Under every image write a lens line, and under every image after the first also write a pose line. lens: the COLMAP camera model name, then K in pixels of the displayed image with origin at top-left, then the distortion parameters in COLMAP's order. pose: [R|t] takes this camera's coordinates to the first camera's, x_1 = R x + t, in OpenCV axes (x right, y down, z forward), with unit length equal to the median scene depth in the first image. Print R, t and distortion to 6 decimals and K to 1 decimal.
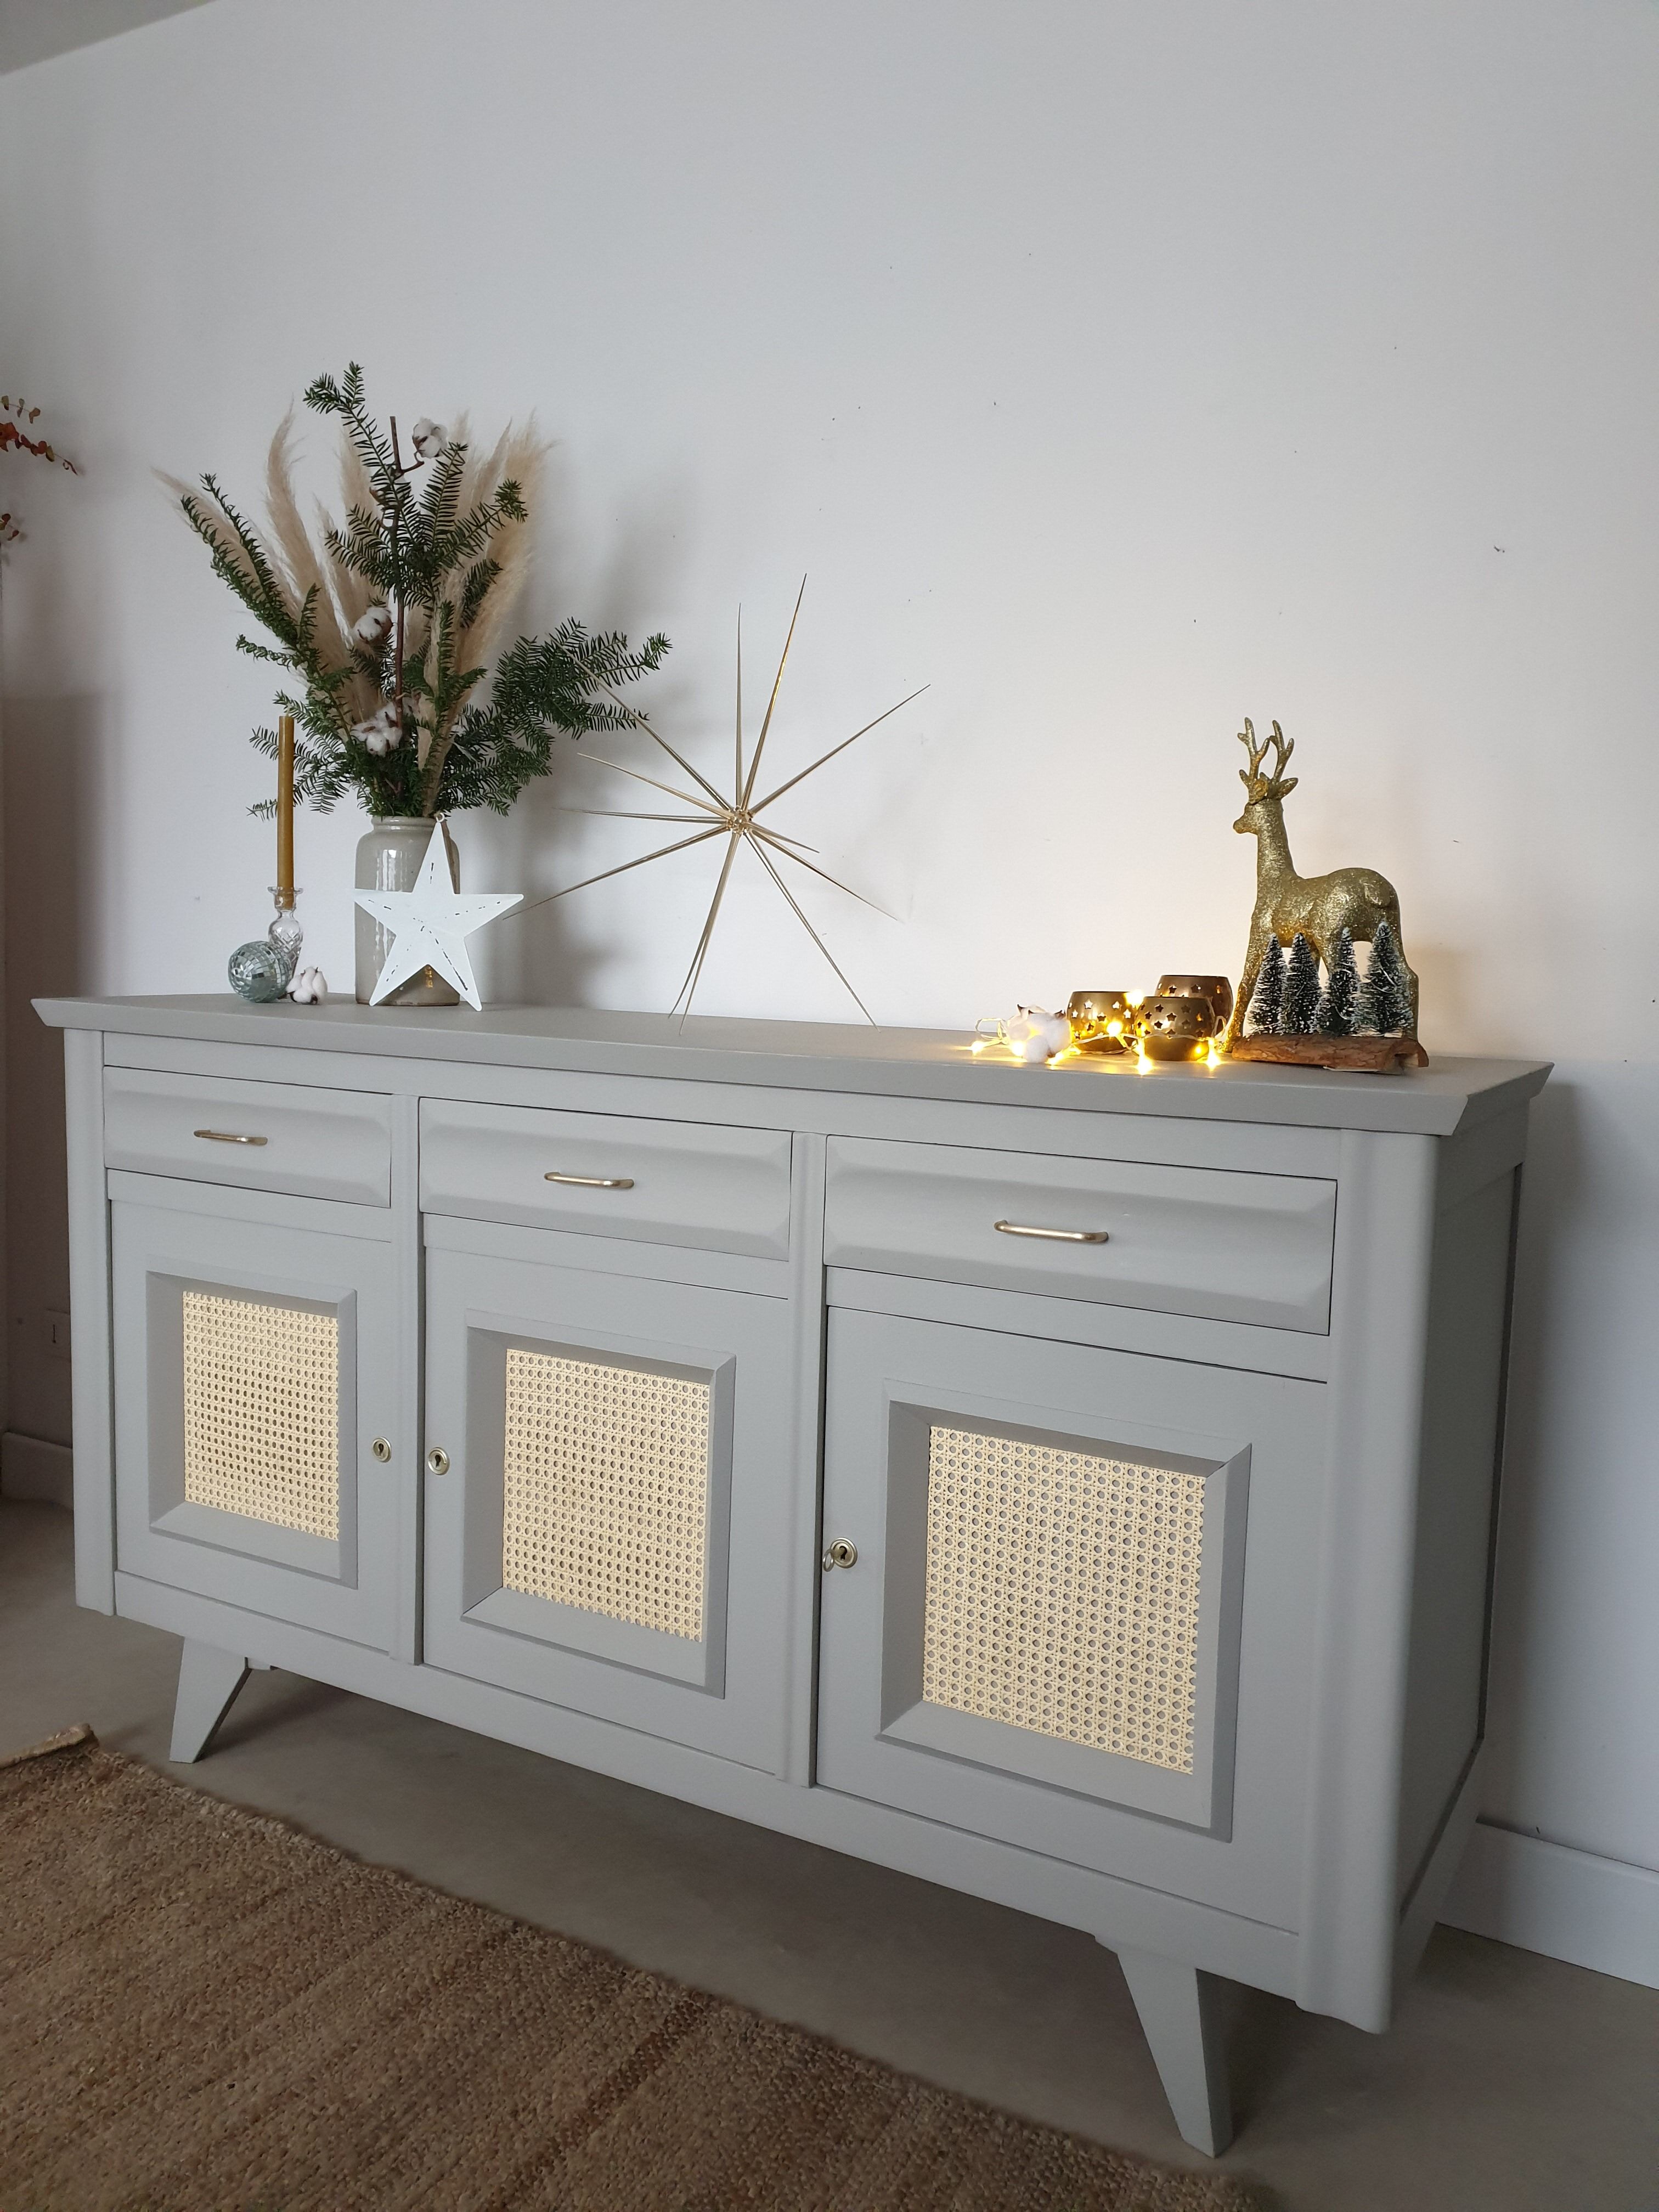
lens RADIAL K [[1708.1, 0, 873.4], [0, 1708.1, 1102.2], [0, 0, 1]] dist [-0.003581, -0.012397]
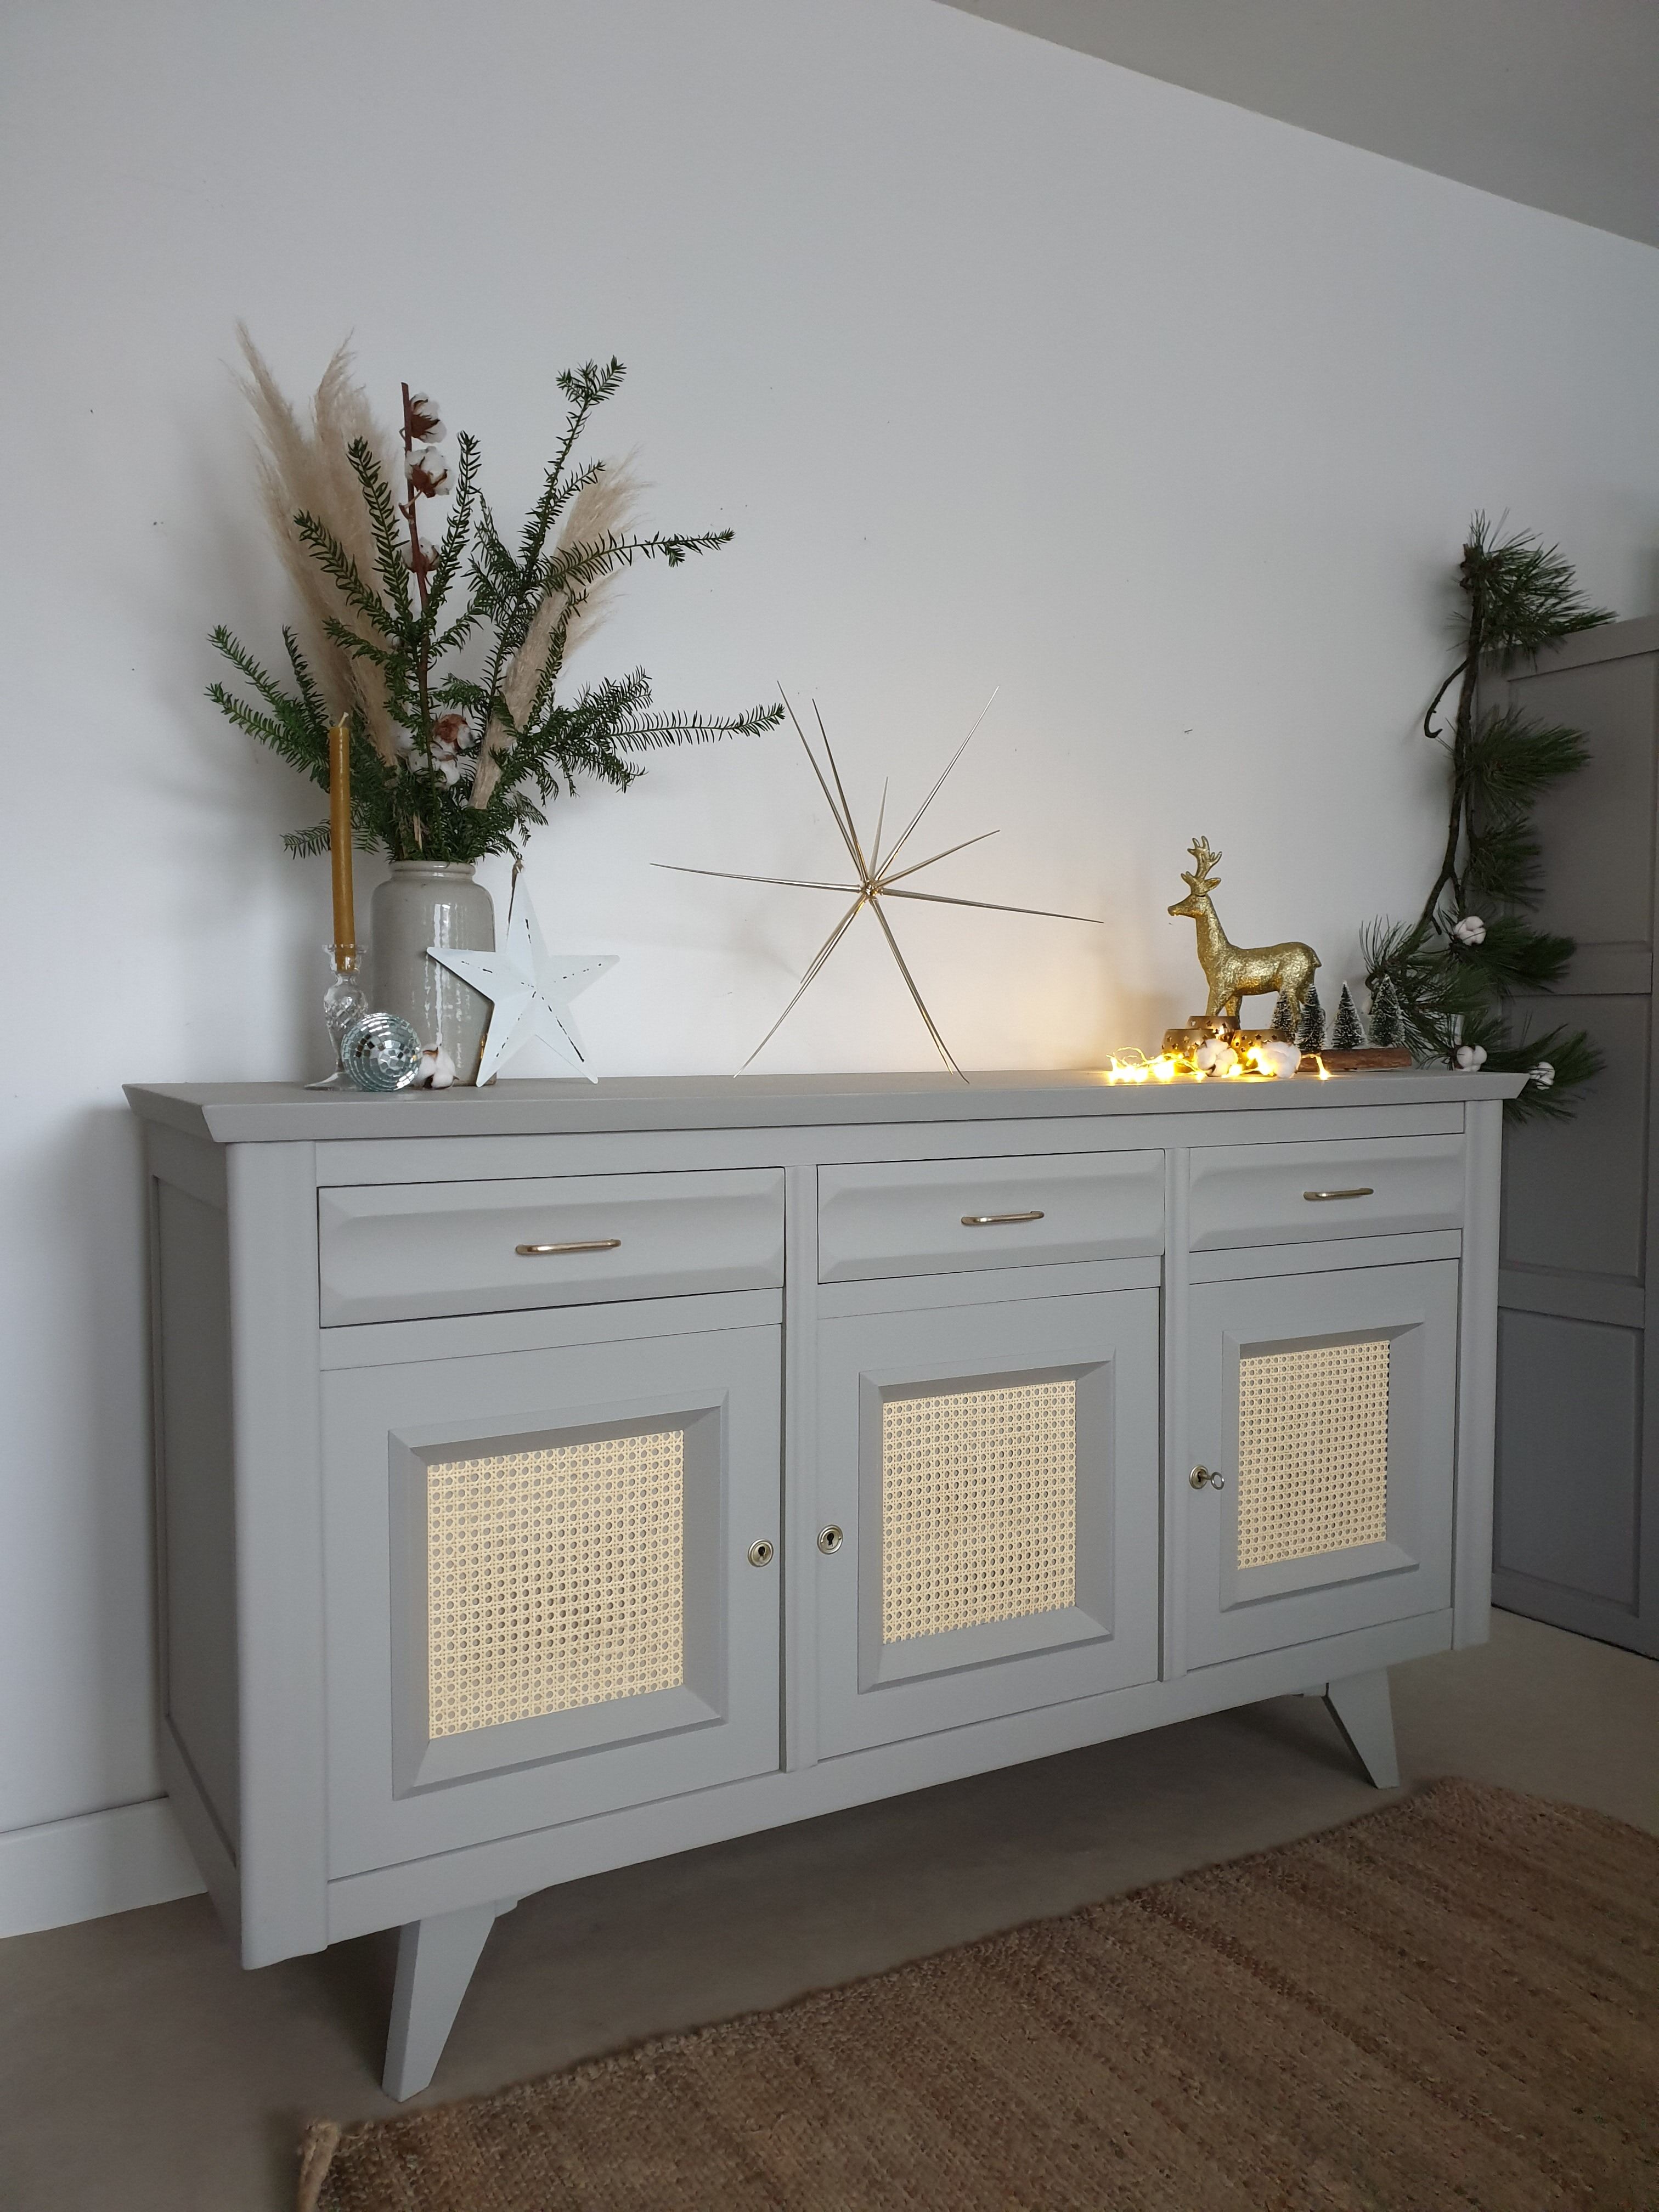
lens RADIAL K [[1708.1, 0, 823.8], [0, 1708.1, 1117.7], [0, 0, 1]] dist [-0.003581, -0.012397]
pose [[0.524149, -0.076398, 0.848193, -1.238946], [0.097593, 0.994795, 0.029294, -0.066399], [-0.846017, 0.067423, 0.528876, 0.556020]]
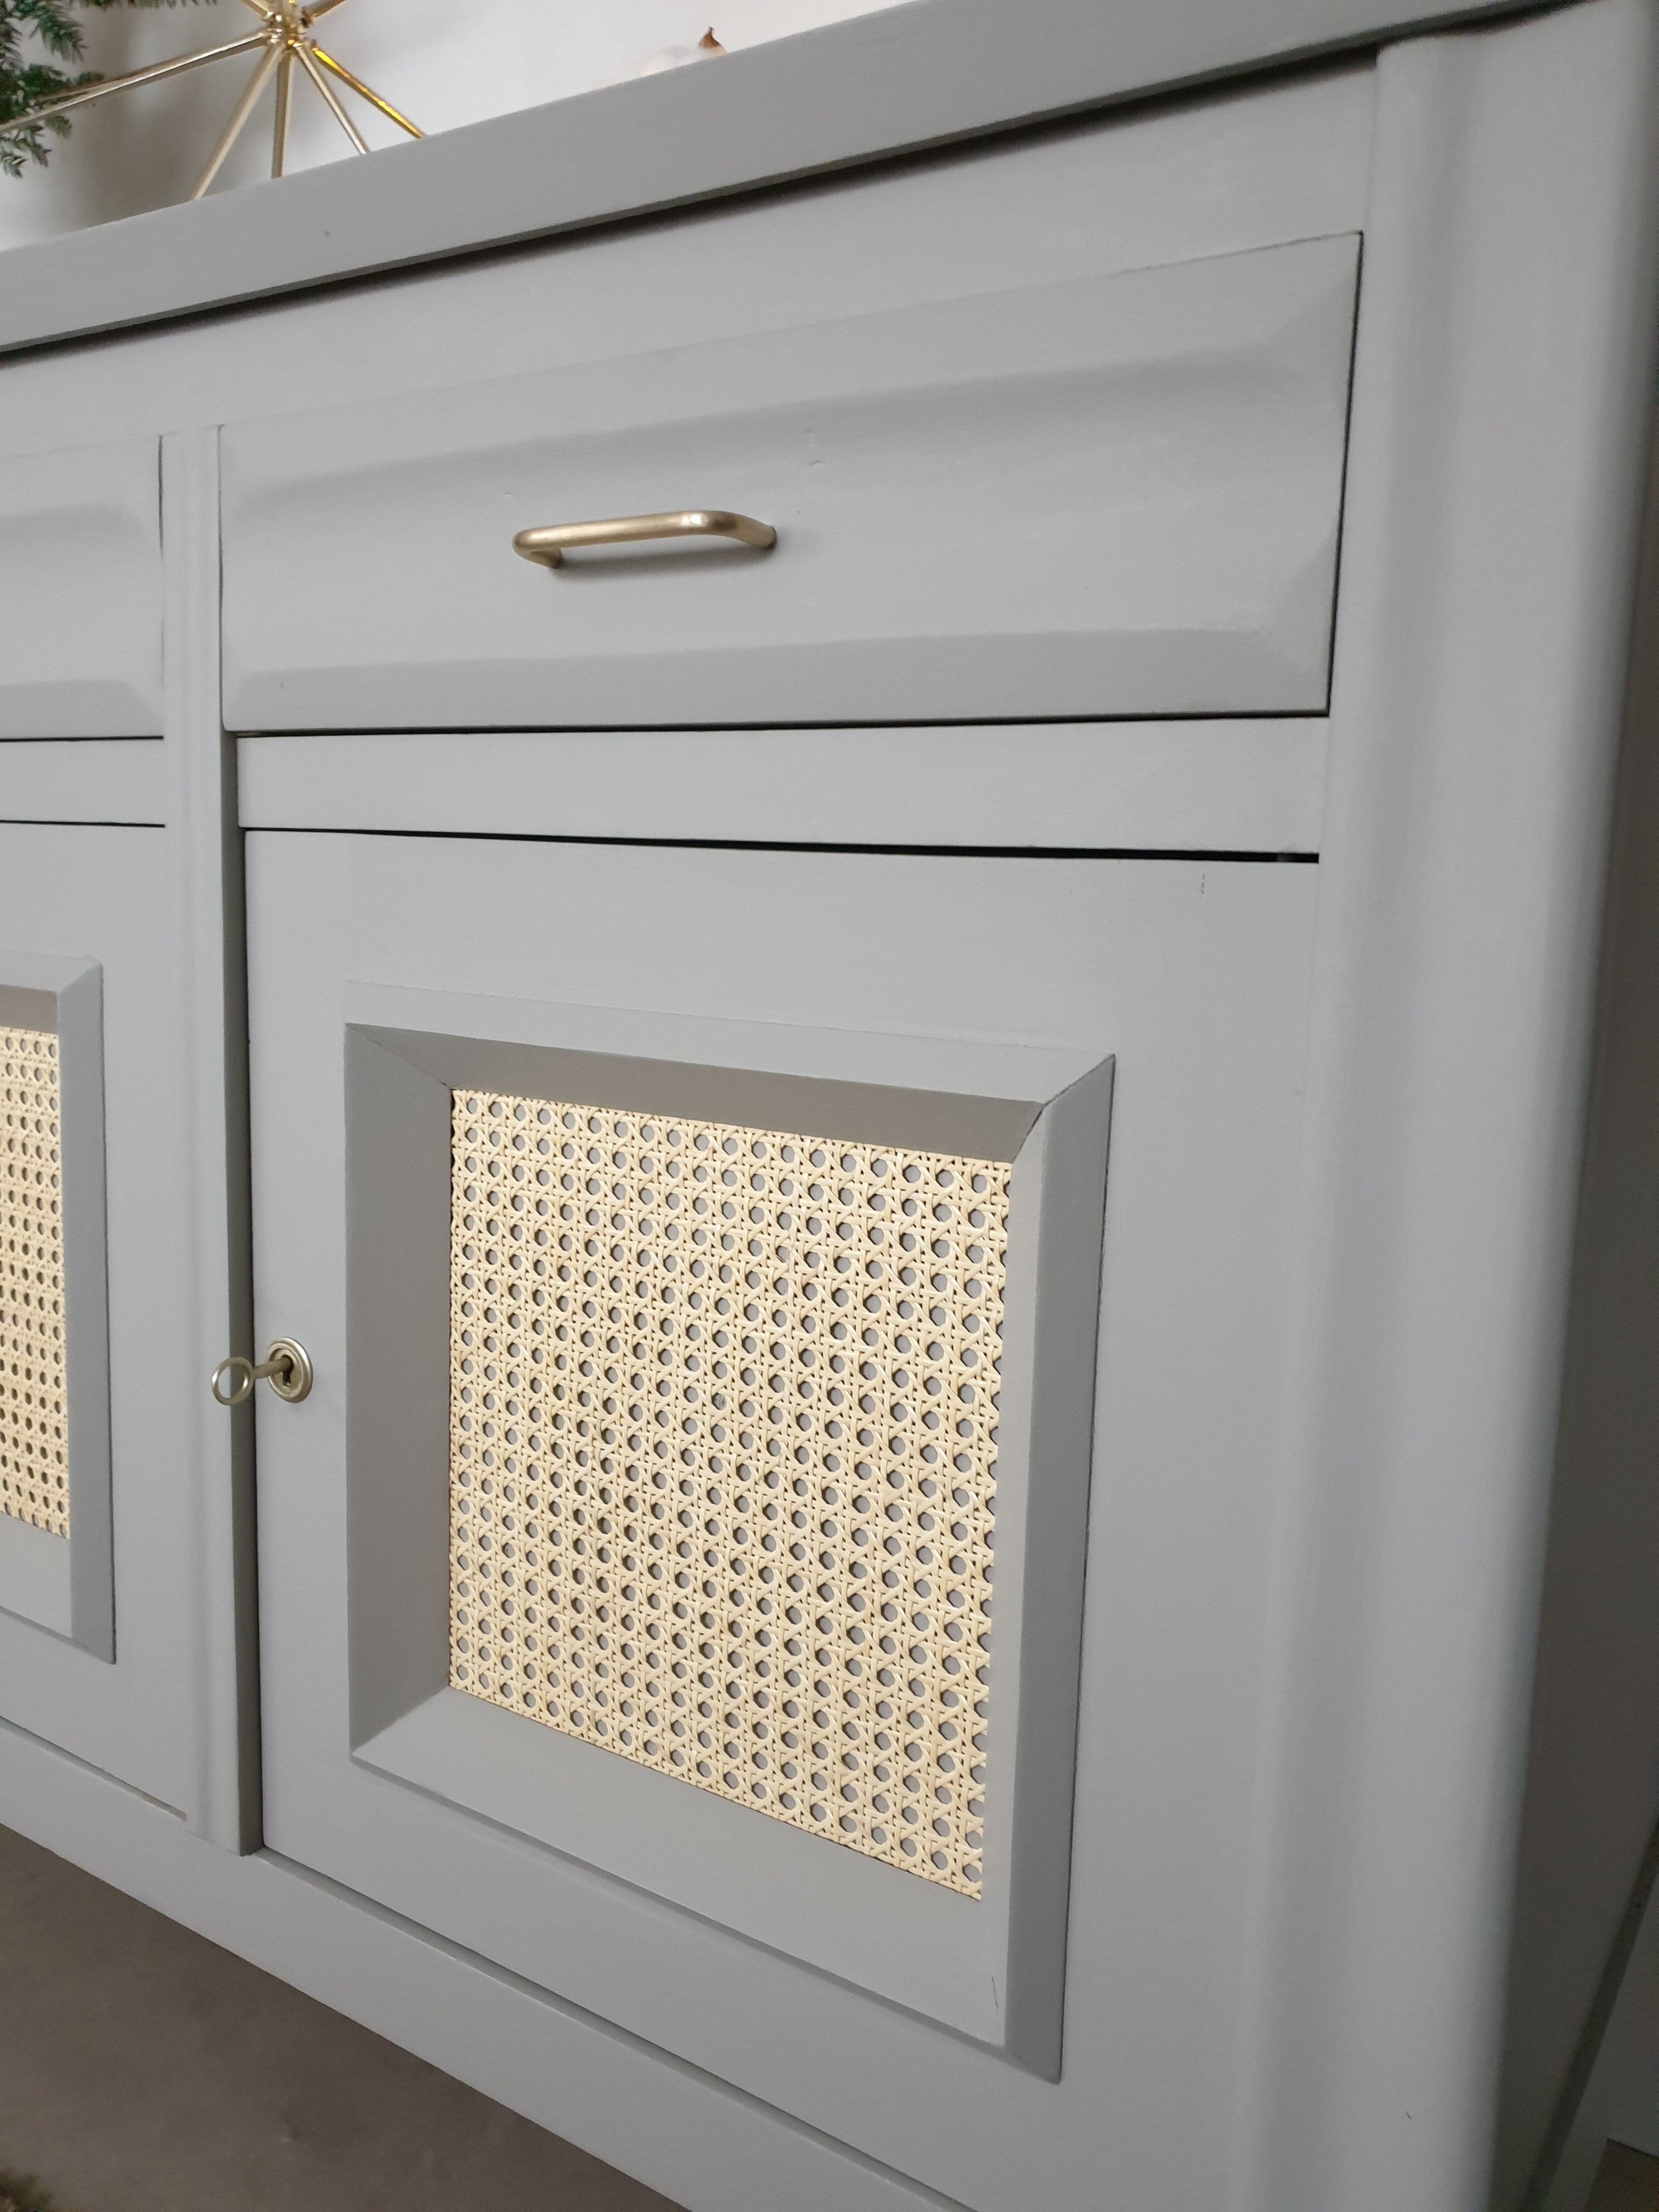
lens RADIAL K [[1708.1, 0, 824.8], [0, 1708.1, 1100.8], [0, 0, 1]] dist [-0.003581, -0.012397]
pose [[0.996708, 0.011919, -0.080199, 0.167543], [-0.010002, 0.999655, 0.024269, 0.180315], [0.080461, -0.023387, 0.996483, 0.554699]]
